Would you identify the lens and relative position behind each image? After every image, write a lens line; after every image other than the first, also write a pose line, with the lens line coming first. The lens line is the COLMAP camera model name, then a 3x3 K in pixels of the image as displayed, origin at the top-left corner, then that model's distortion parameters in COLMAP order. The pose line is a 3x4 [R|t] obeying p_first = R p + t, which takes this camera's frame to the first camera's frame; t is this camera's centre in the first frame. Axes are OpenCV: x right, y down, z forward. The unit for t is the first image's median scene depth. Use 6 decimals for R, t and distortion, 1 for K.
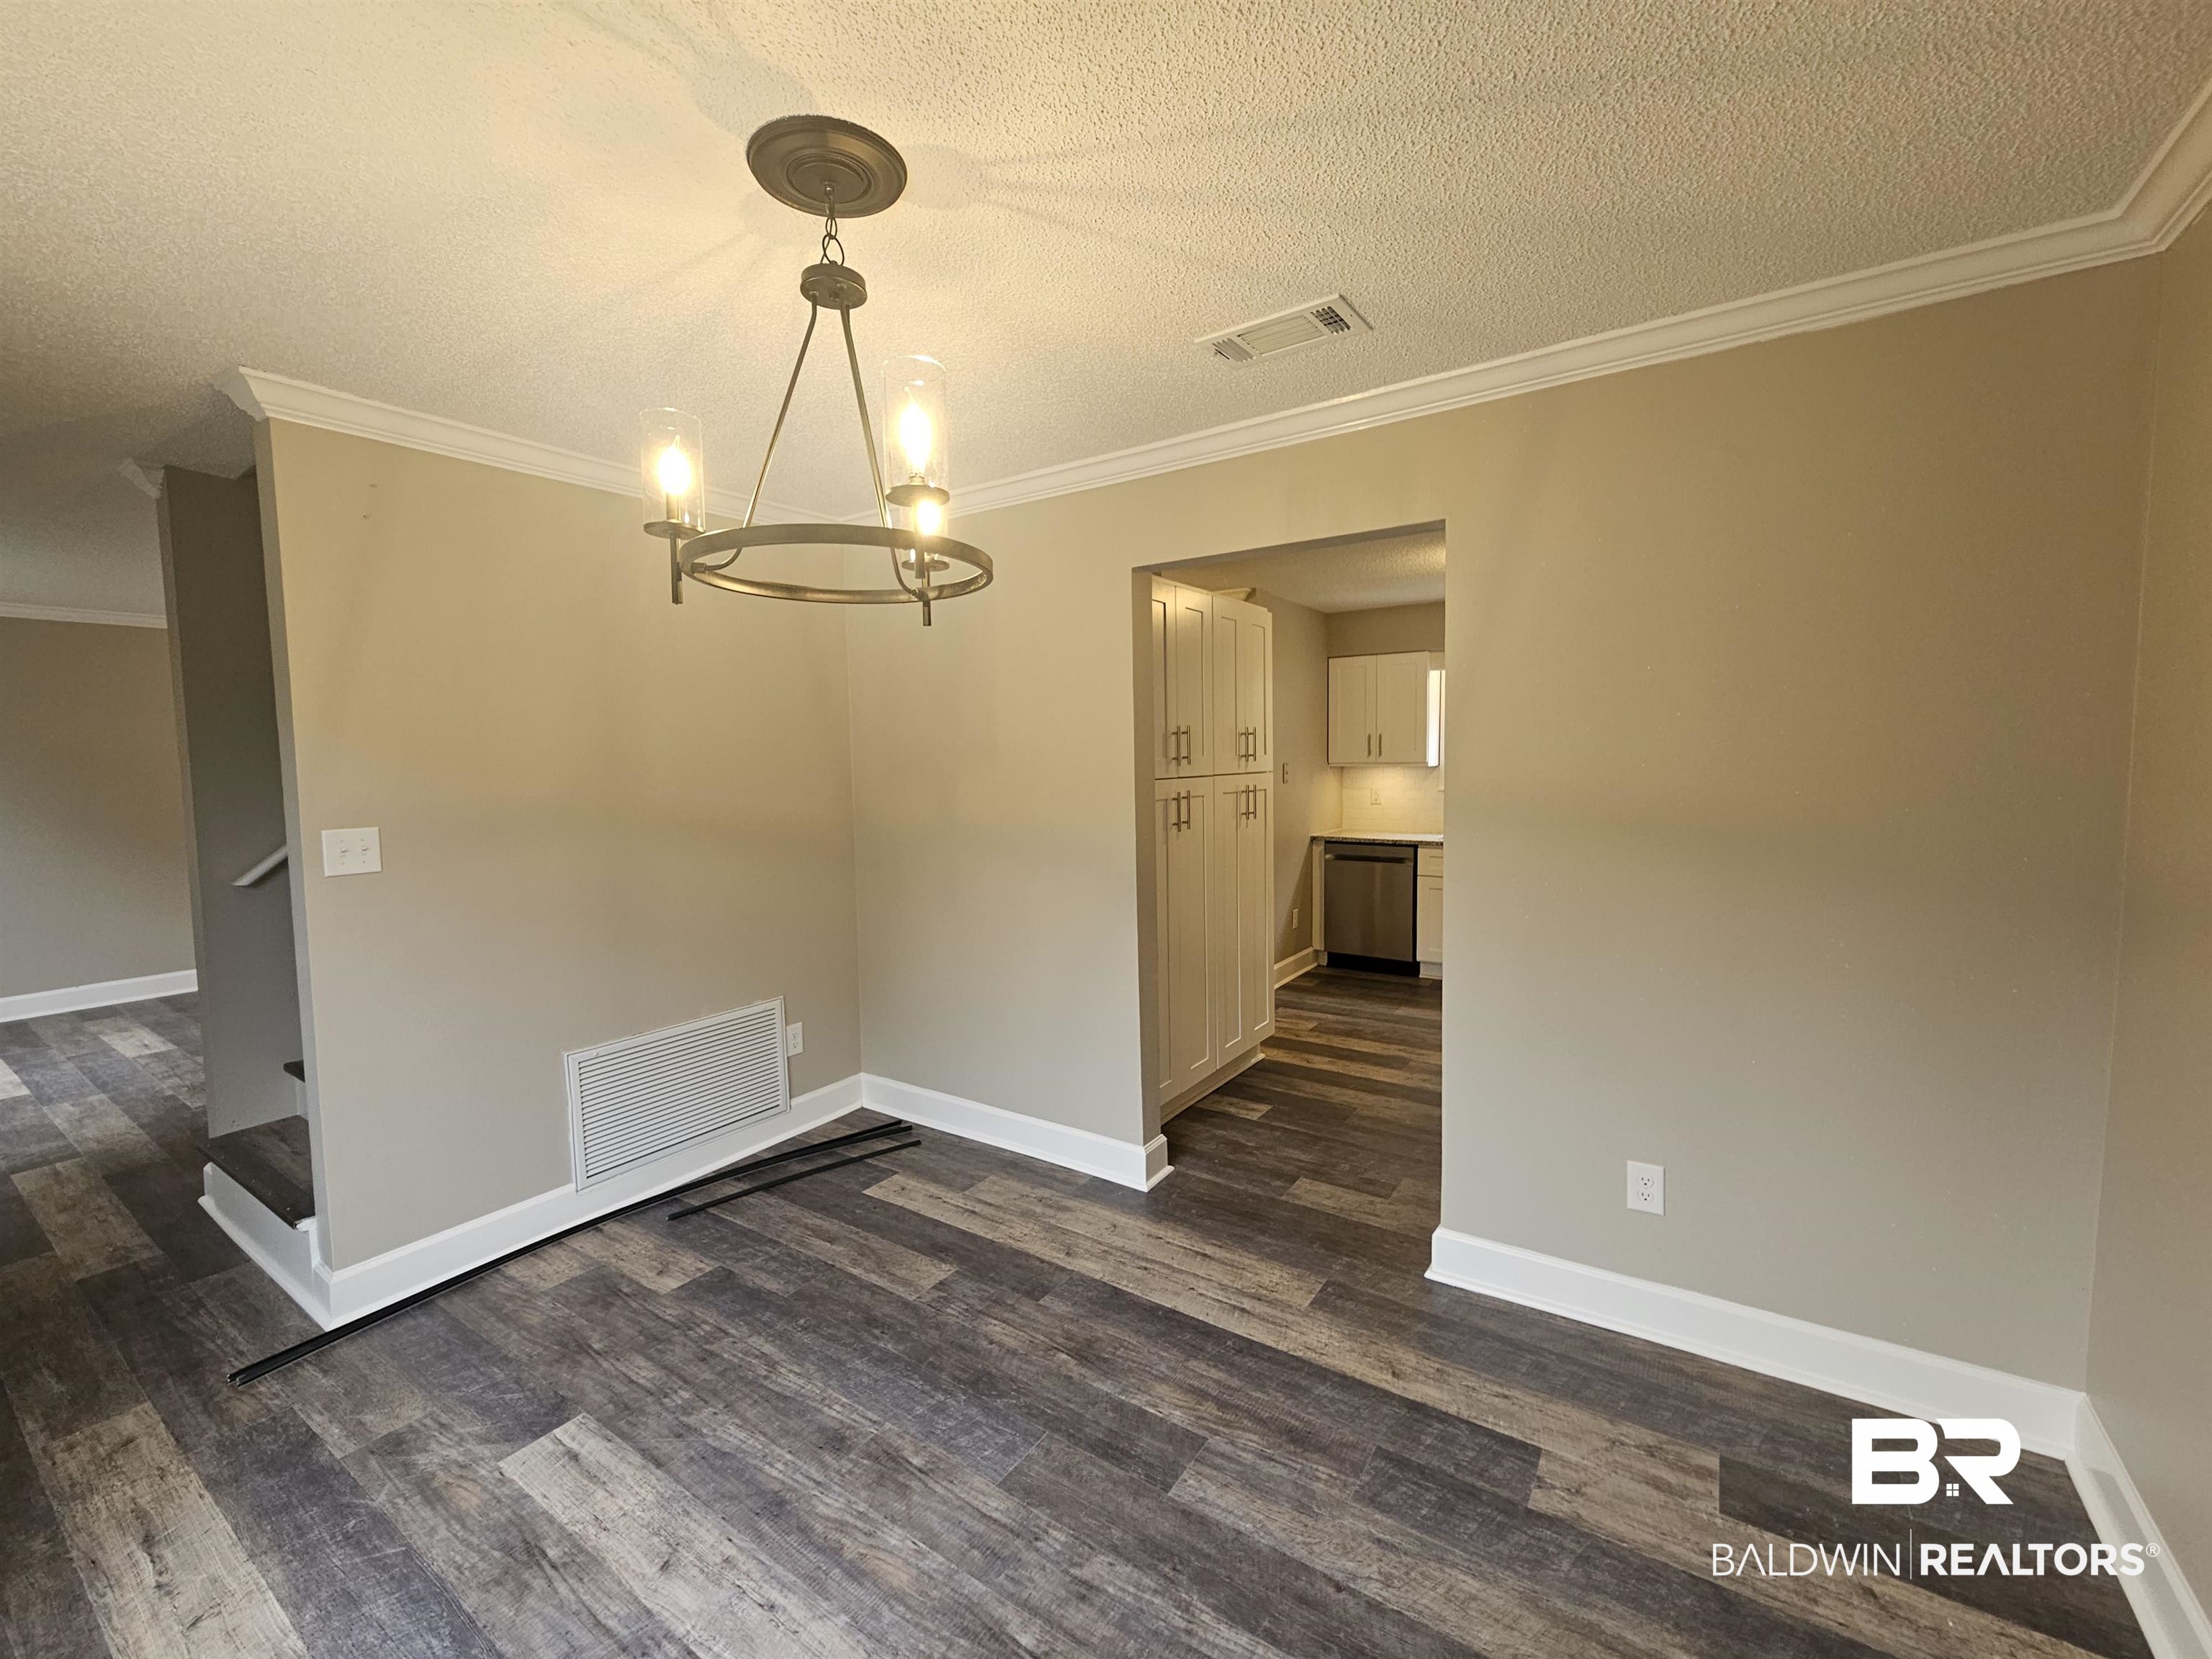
lens RADIAL K [[911.9, 0, 1100.5], [0, 911.9, 820.4], [0, 0, 1]] dist [0.001405, 0.000437]
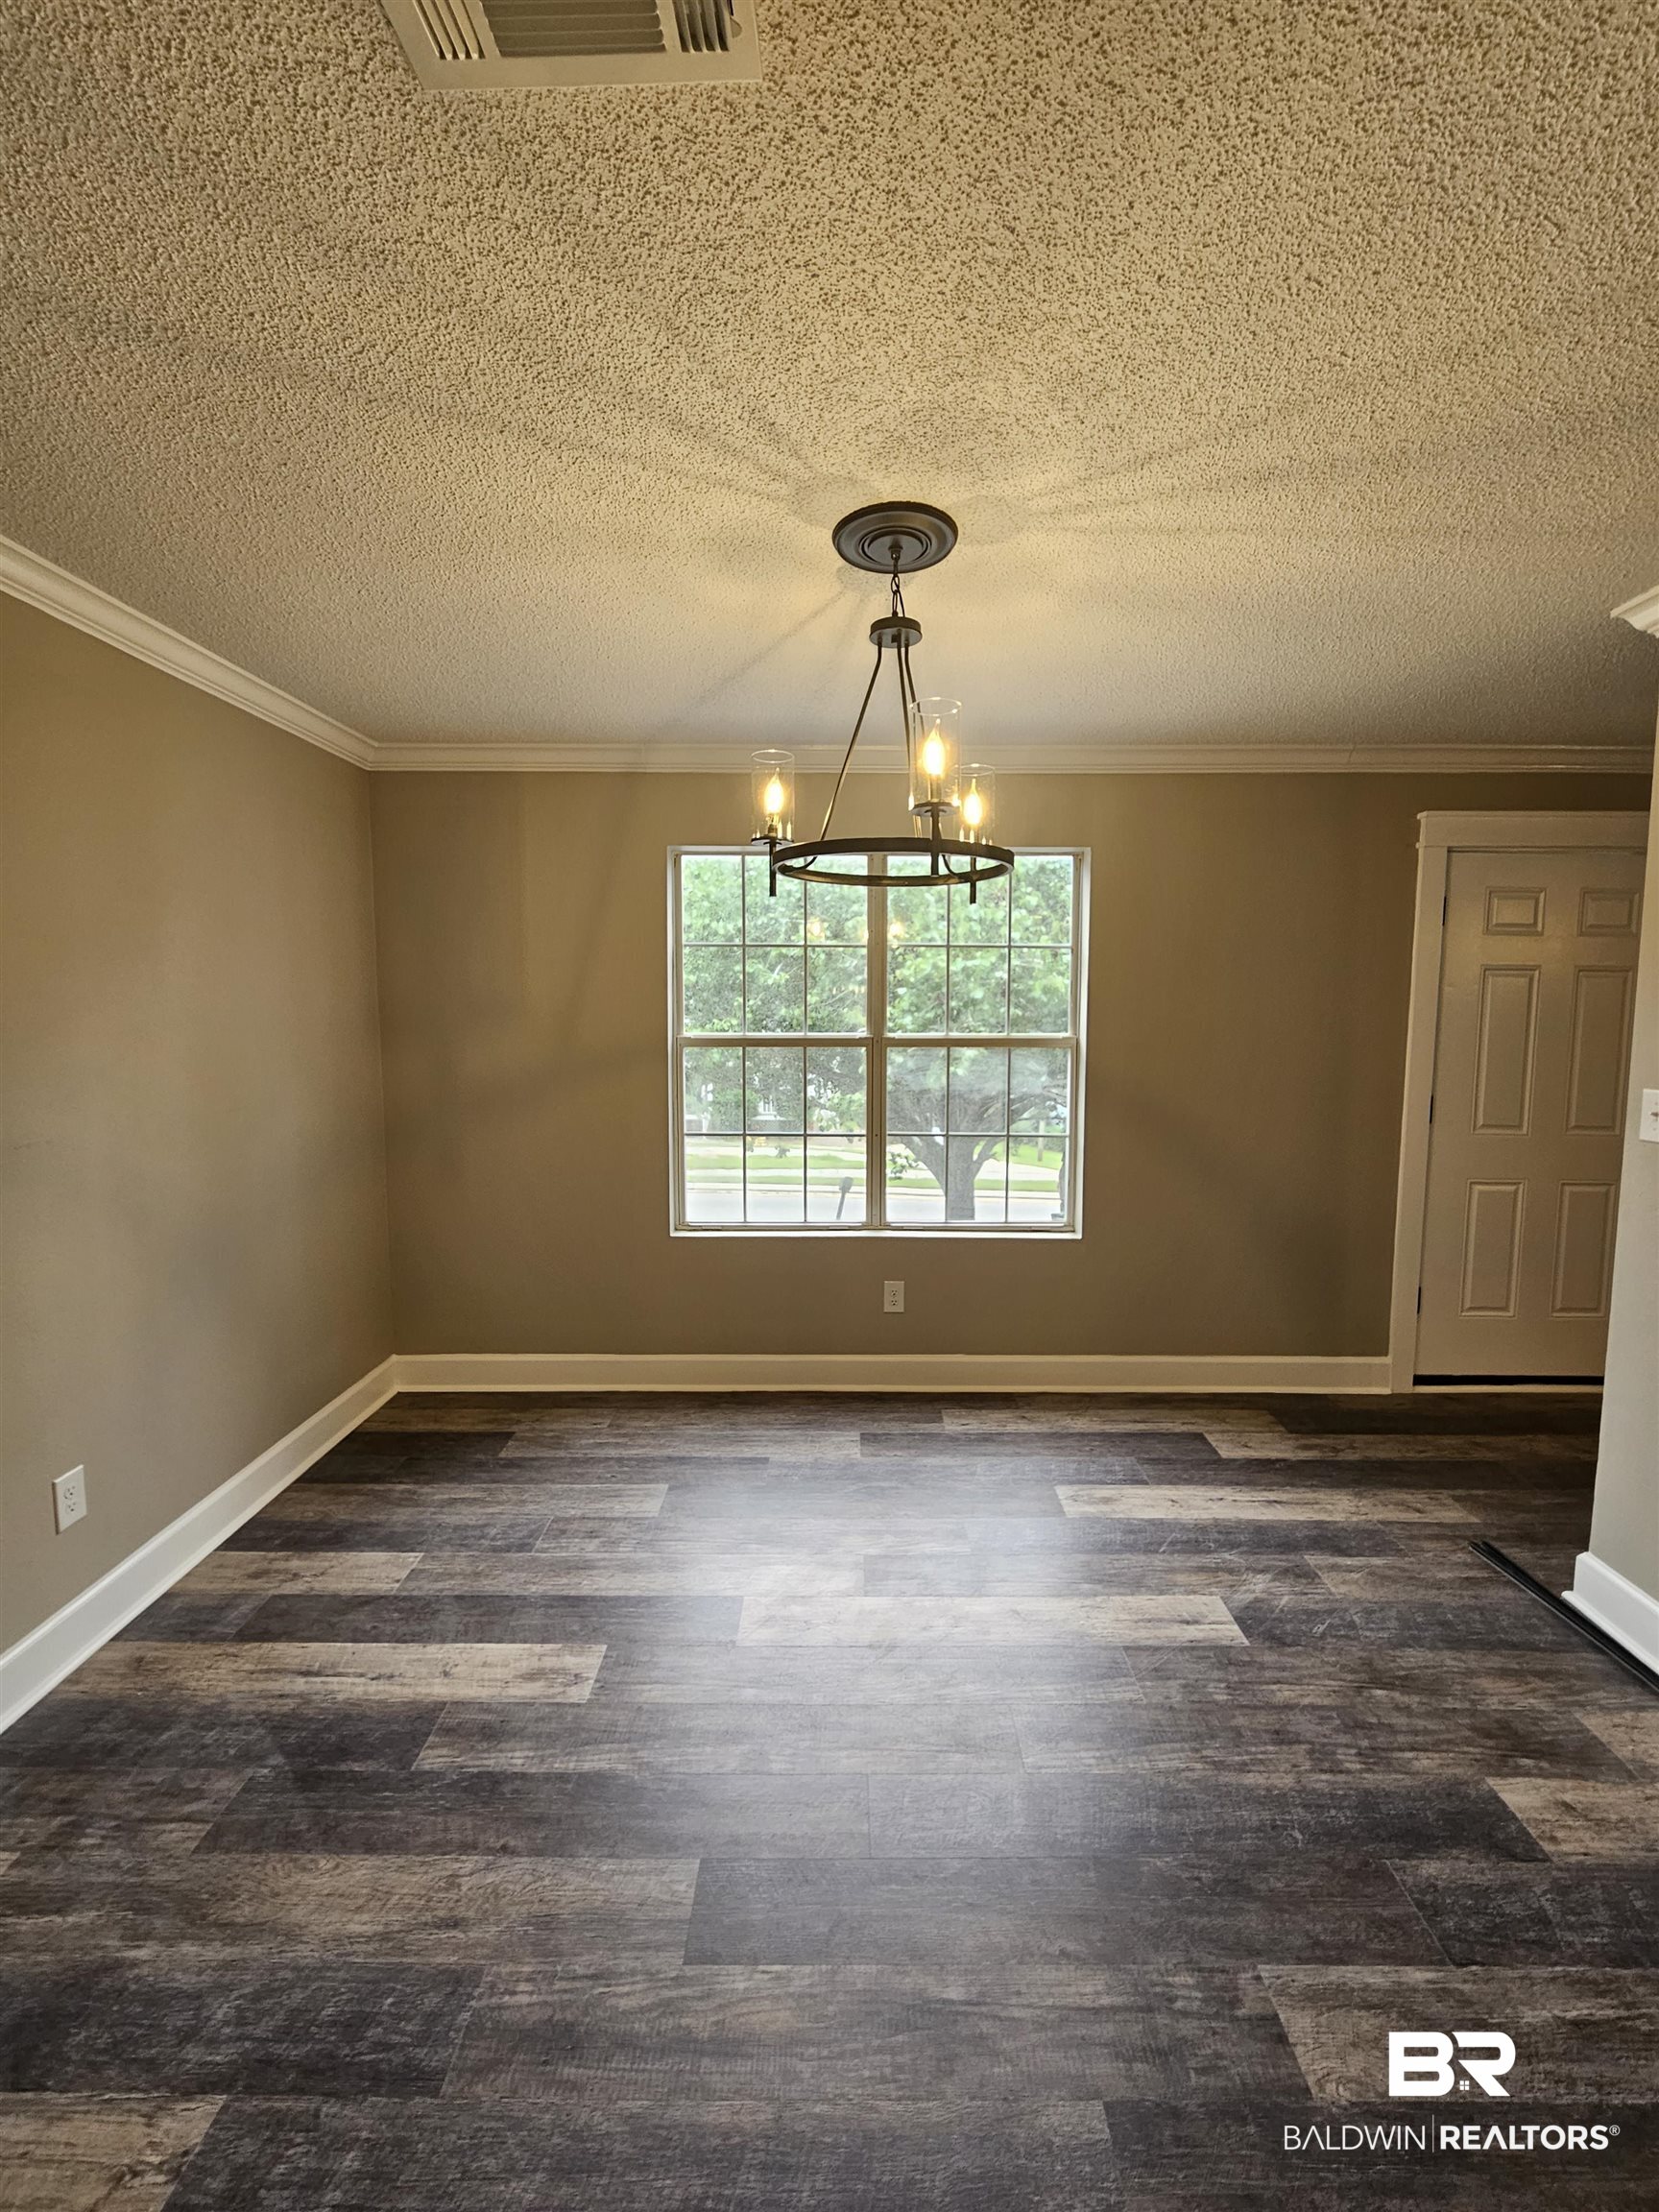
lens RADIAL K [[911.9, 0, 837.1], [0, 911.9, 1105.1], [0, 0, 1]] dist [0.001405, 0.000437]
pose [[-0.833703, 0.072933, -0.547375, 0.195359], [-0.025738, 0.985030, 0.170449, -0.068550], [0.551613, 0.156192, -0.819346, 0.832230]]
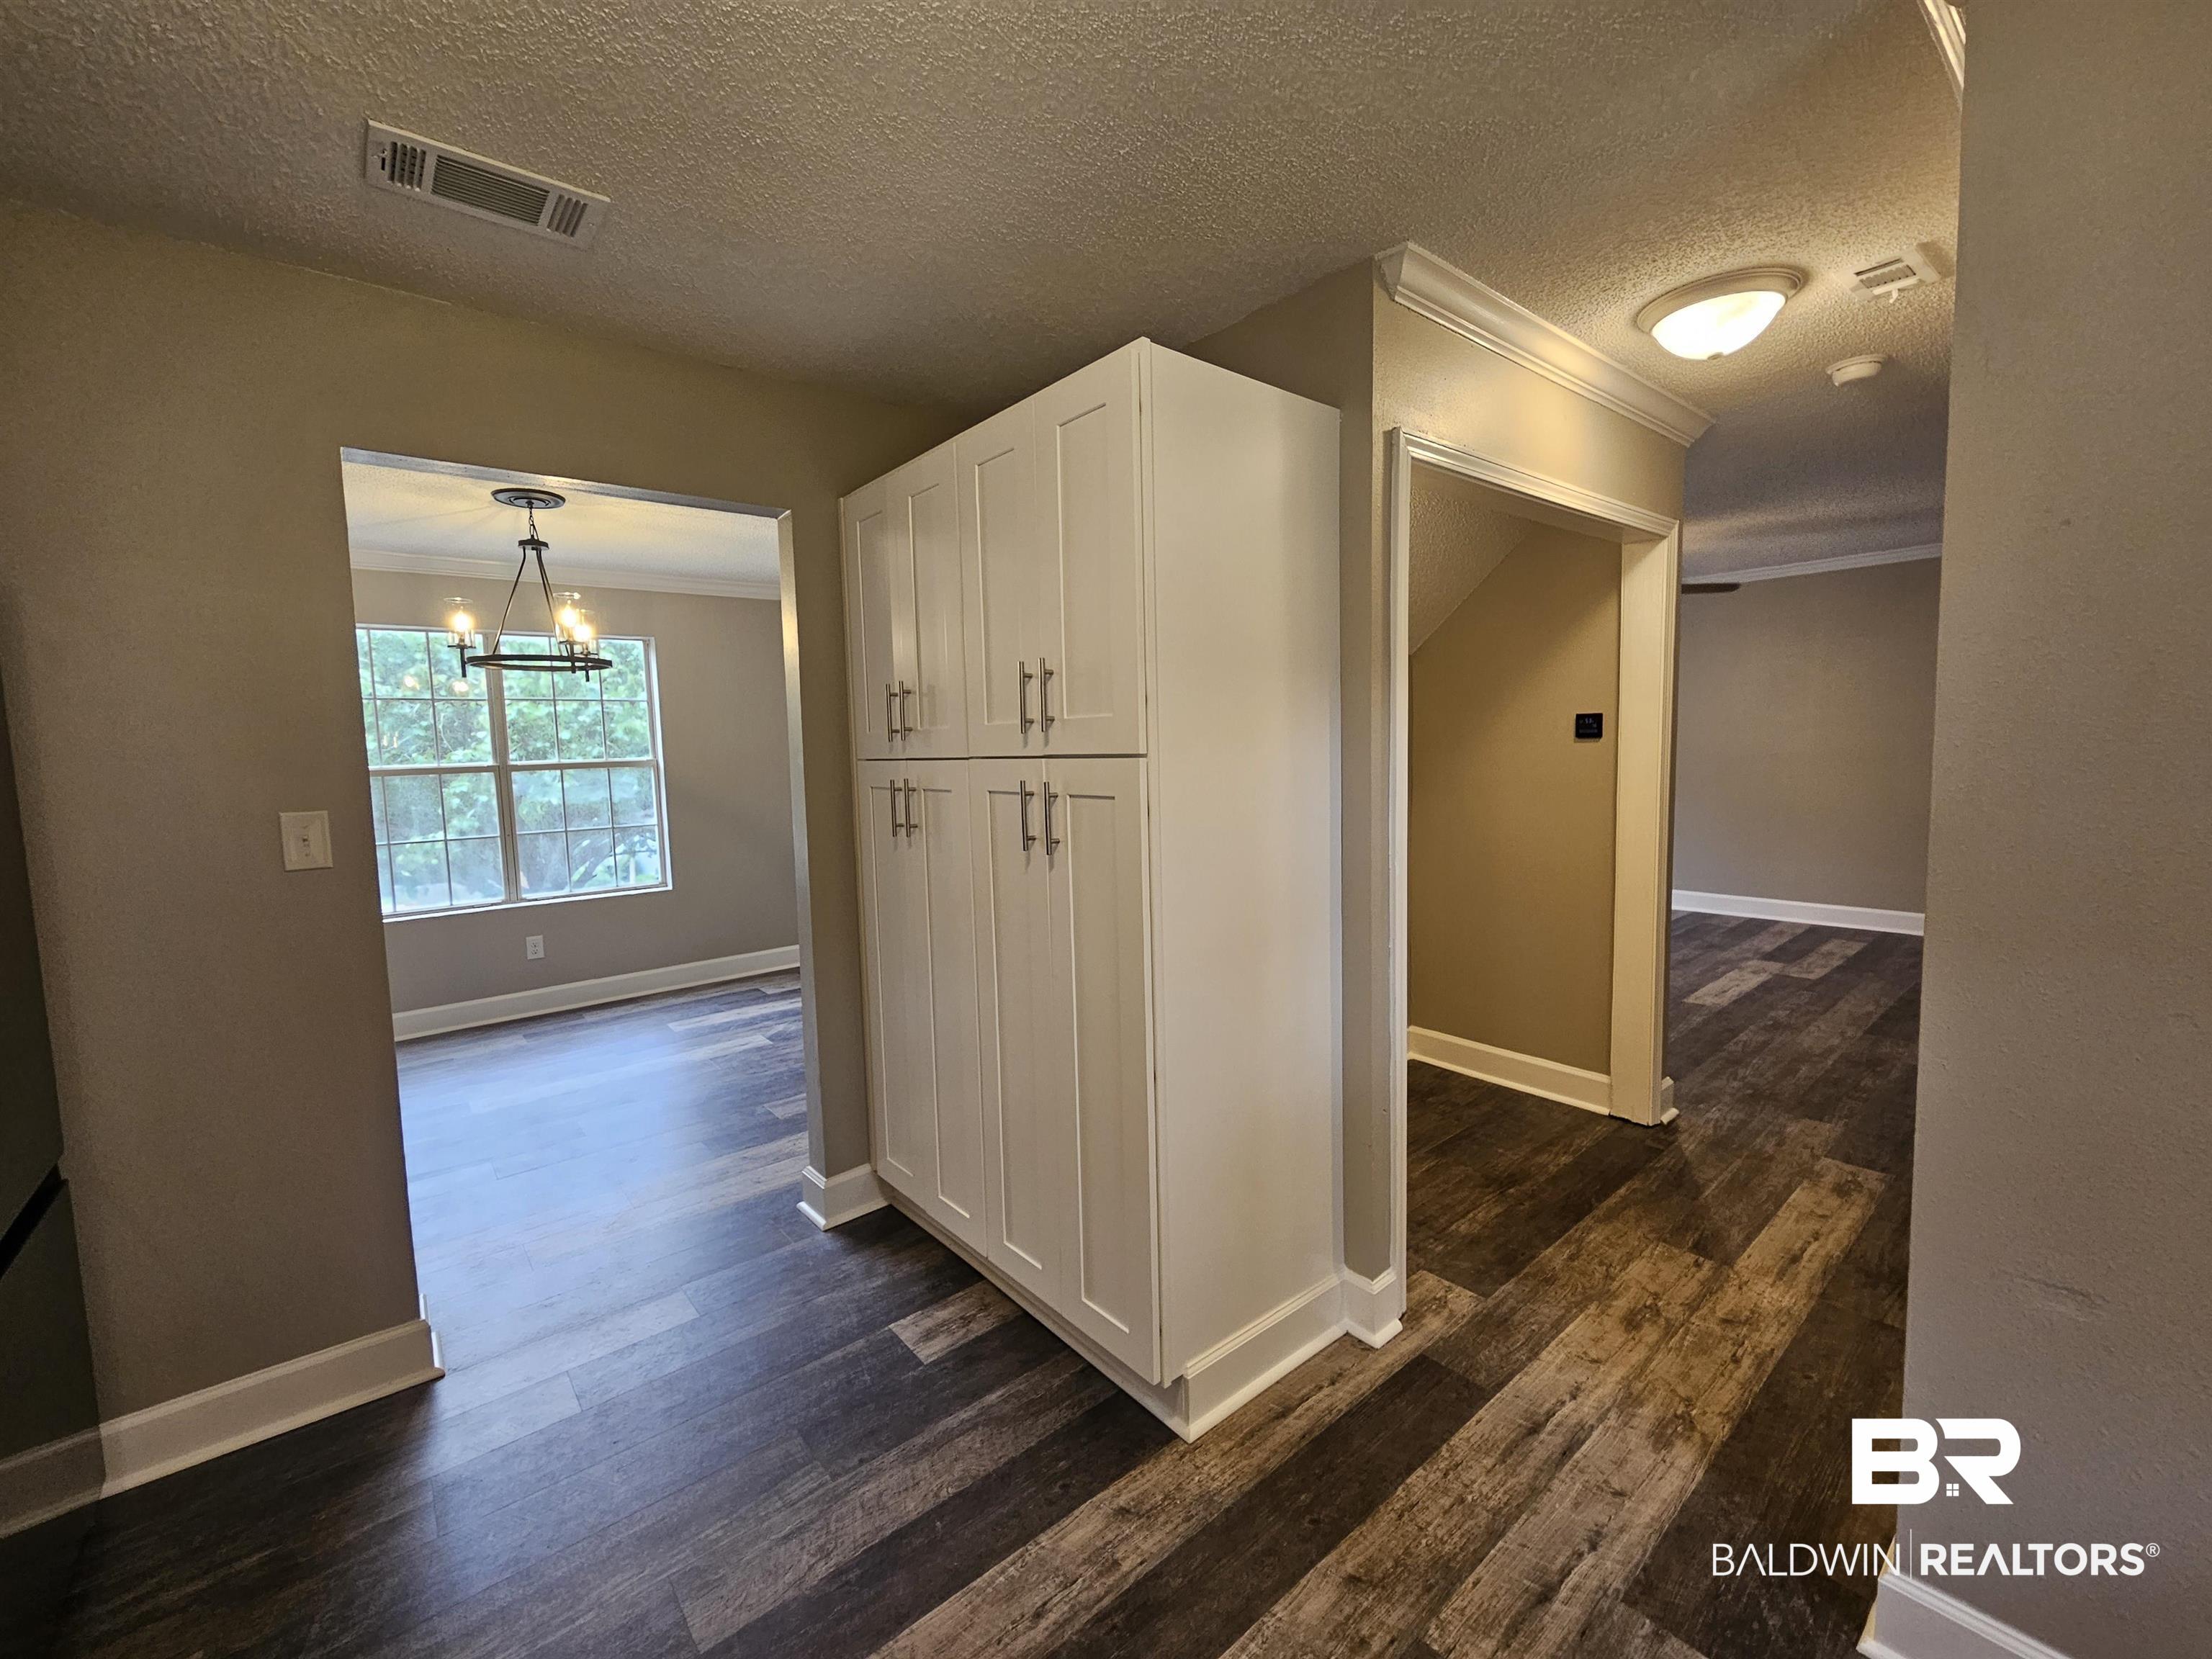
lens RADIAL K [[913.5, 0, 1092.8], [0, 913.5, 817.0], [0, 0, 1]] dist [0.001261, -0.001332]
pose [[-0.282884, 0.102106, -0.953704, 0.673389], [-0.033005, 0.992693, 0.116070, -0.084462], [0.958586, 0.064311, -0.277447, 1.266750]]
